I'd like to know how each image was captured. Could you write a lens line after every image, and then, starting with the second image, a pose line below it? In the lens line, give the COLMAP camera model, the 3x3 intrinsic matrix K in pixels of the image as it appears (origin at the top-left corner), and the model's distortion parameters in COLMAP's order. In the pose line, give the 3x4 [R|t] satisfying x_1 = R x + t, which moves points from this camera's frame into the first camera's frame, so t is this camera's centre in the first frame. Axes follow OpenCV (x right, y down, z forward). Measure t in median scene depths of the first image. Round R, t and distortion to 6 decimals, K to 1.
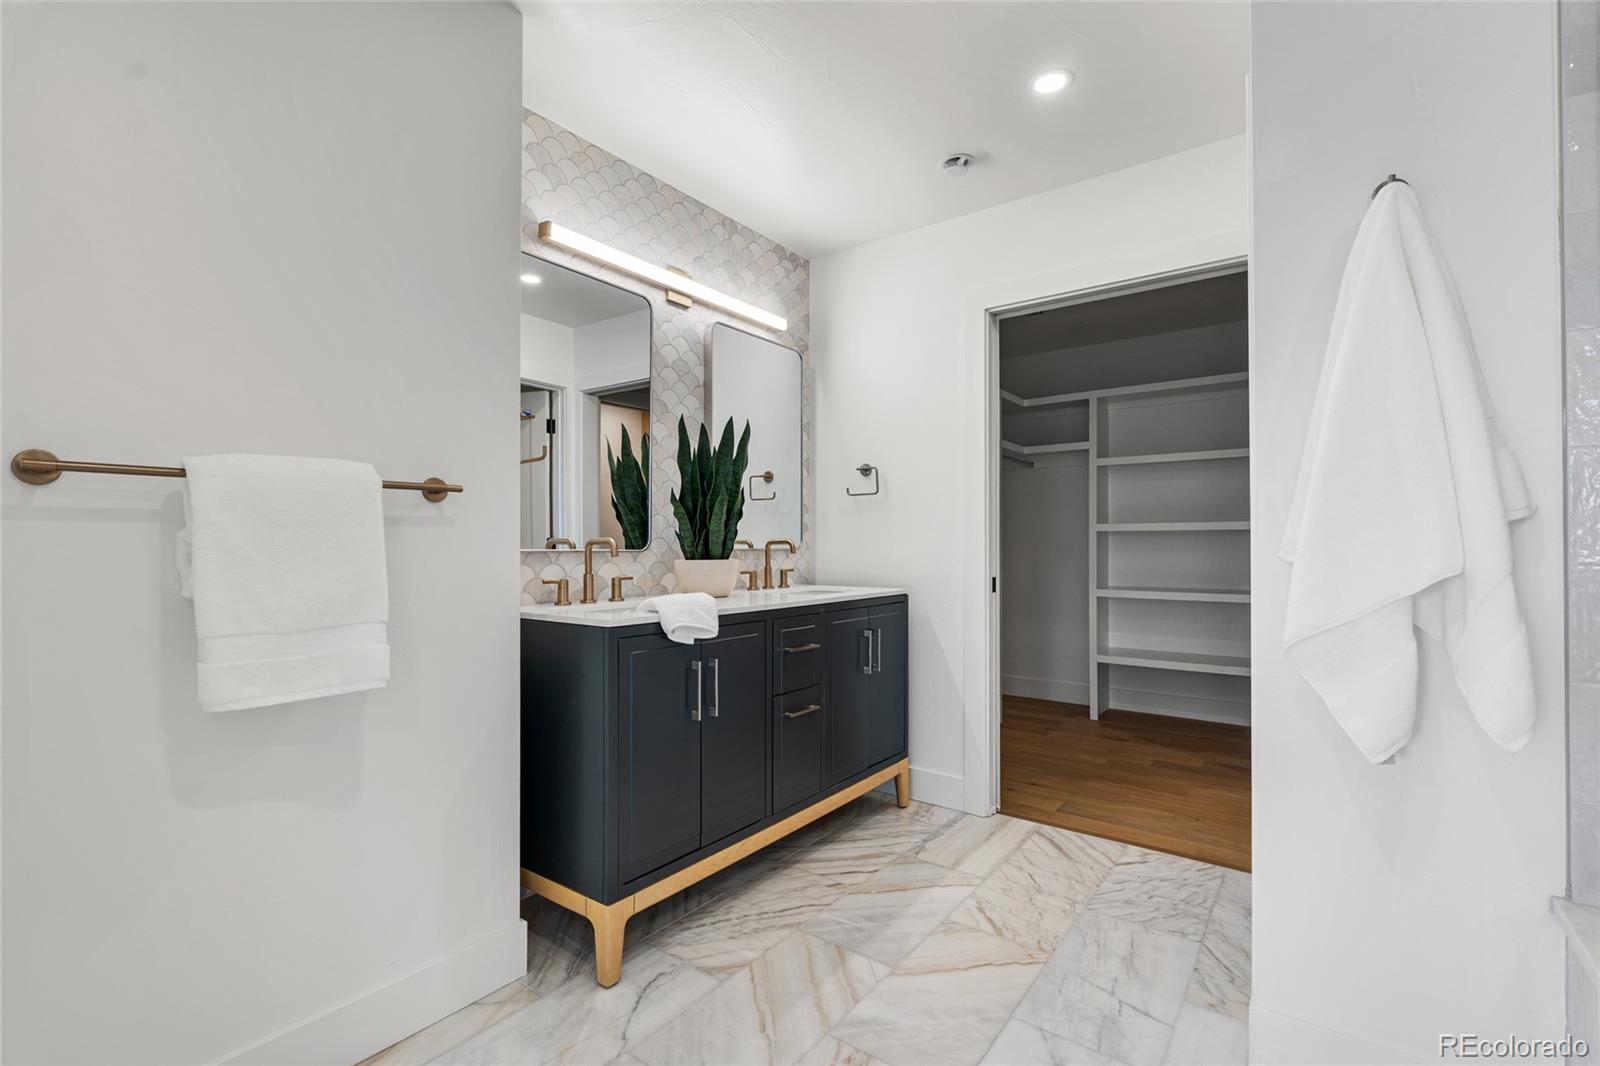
lens RADIAL K [[727.6, 0, 790.9], [0, 727.6, 539.1], [0, 0, 1]] dist [0.000640, 0.000357]
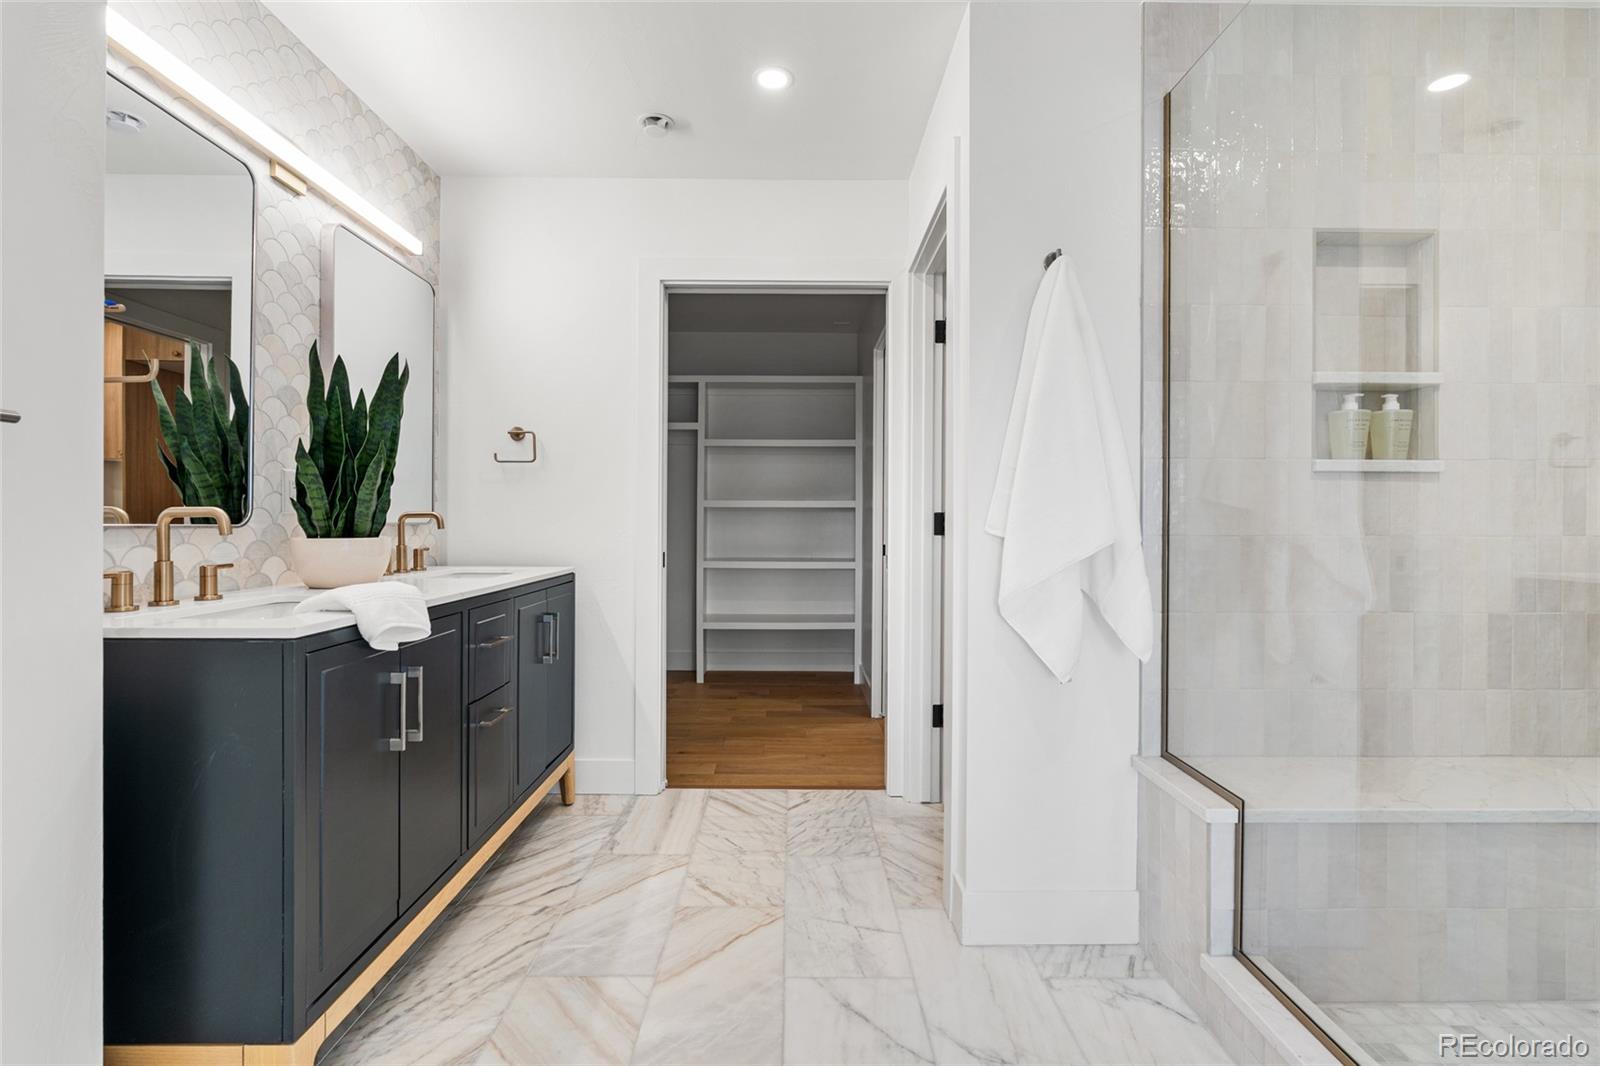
lens RADIAL K [[721.6, 0, 803.9], [0, 721.6, 520.5], [0, 0, 1]] dist [-0.001214, -0.000060]
pose [[0.791225, 0.003371, 0.611516, -0.201250], [-0.009469, 0.999932, 0.006740, 0.000969], [-0.611452, -0.011123, 0.791203, 0.121258]]
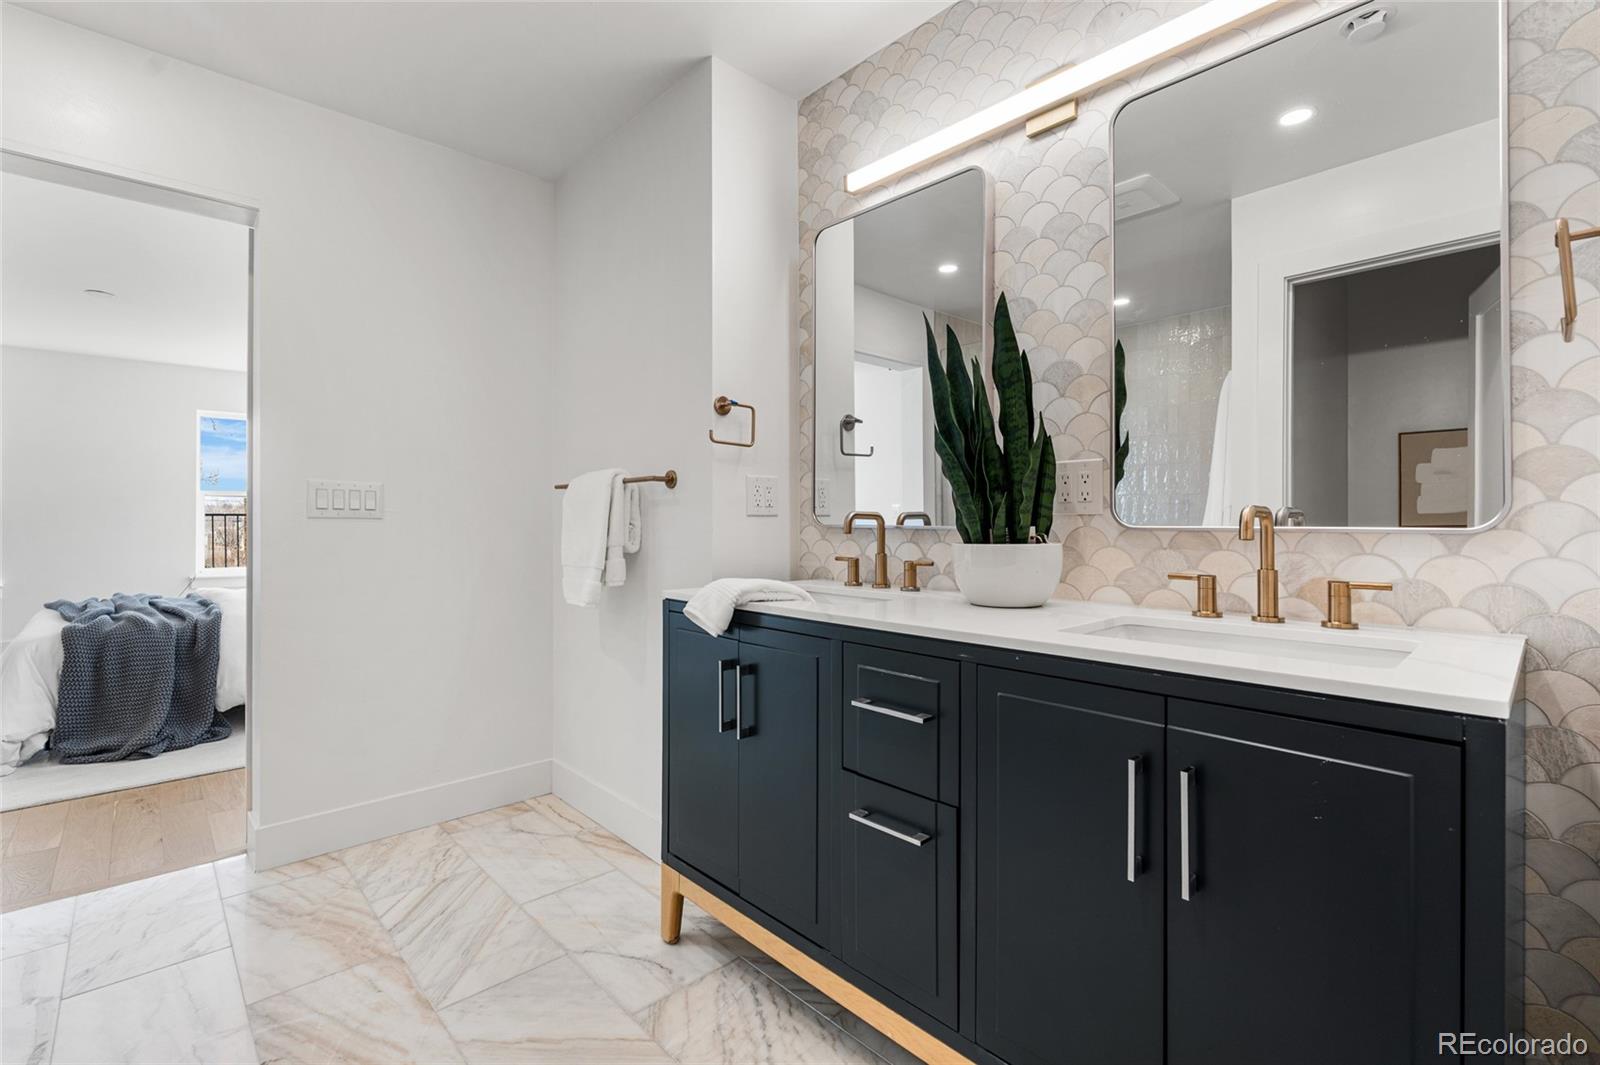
lens RADIAL K [[721.6, 0, 803.9], [0, 721.6, 520.0], [0, 0, 1]] dist [-0.001214, -0.000060]
pose [[-0.177343, -0.004218, -0.984140, 0.521726], [0.006858, 0.999961, -0.005522, 0.011344], [0.984125, -0.007728, -0.177307, 0.974539]]
